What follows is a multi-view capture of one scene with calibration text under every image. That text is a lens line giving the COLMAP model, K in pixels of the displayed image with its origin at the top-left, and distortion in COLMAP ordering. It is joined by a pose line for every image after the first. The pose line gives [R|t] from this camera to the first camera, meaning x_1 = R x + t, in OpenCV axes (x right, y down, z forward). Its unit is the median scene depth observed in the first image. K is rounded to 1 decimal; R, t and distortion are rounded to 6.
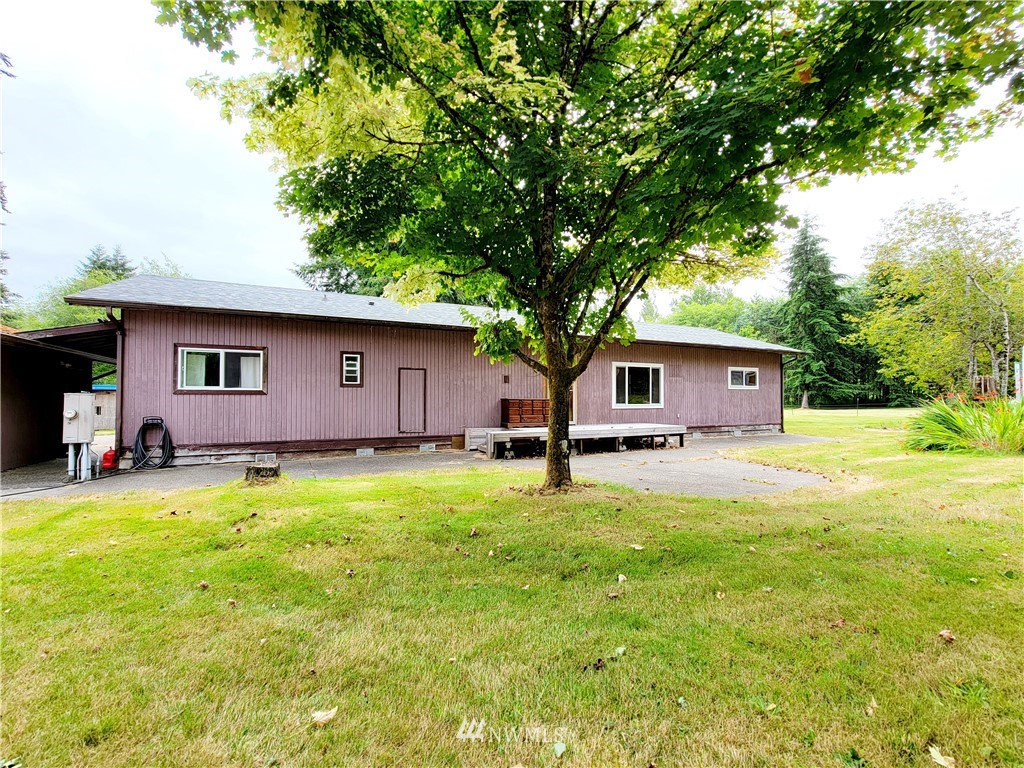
lens RADIAL K [[416.2, 0, 512.4], [0, 416.2, 391.5], [0, 0, 1]] dist [-0.000923, -0.001539]
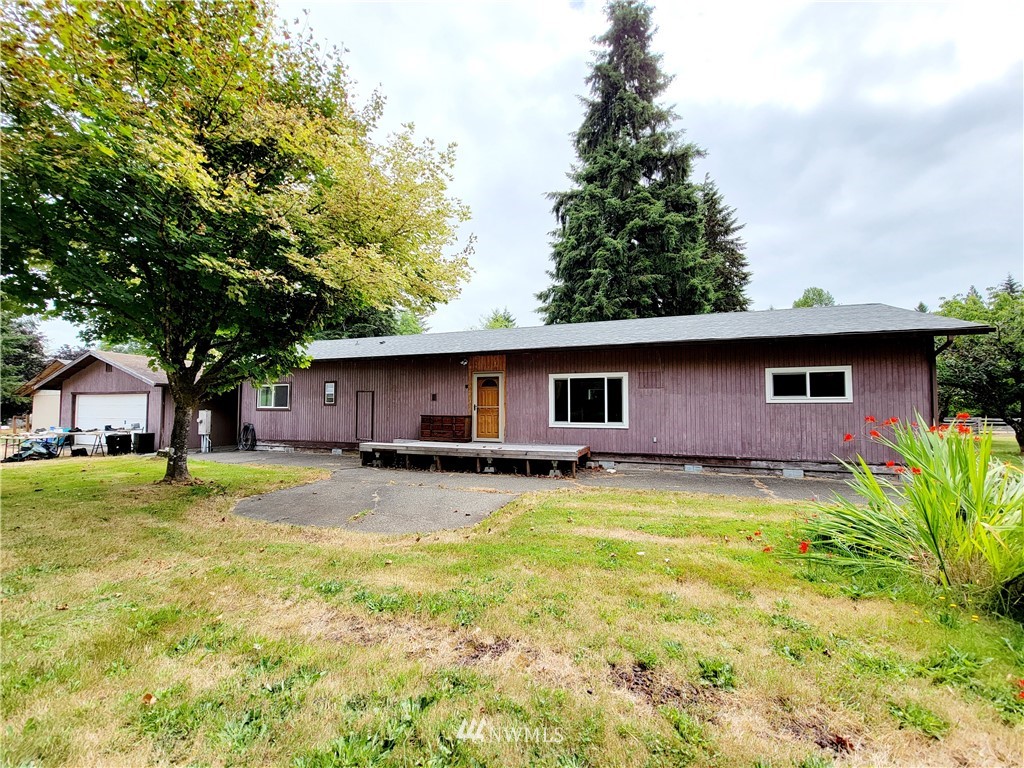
lens RADIAL K [[416.2, 0, 512.7], [0, 416.2, 381.9], [0, 0, 1]] dist [-0.000923, -0.001539]
pose [[0.717433, -0.041165, -0.695410, 0.797723], [0.009131, 0.998722, -0.049700, -0.011516], [0.696568, 0.029307, 0.716892, 0.300877]]
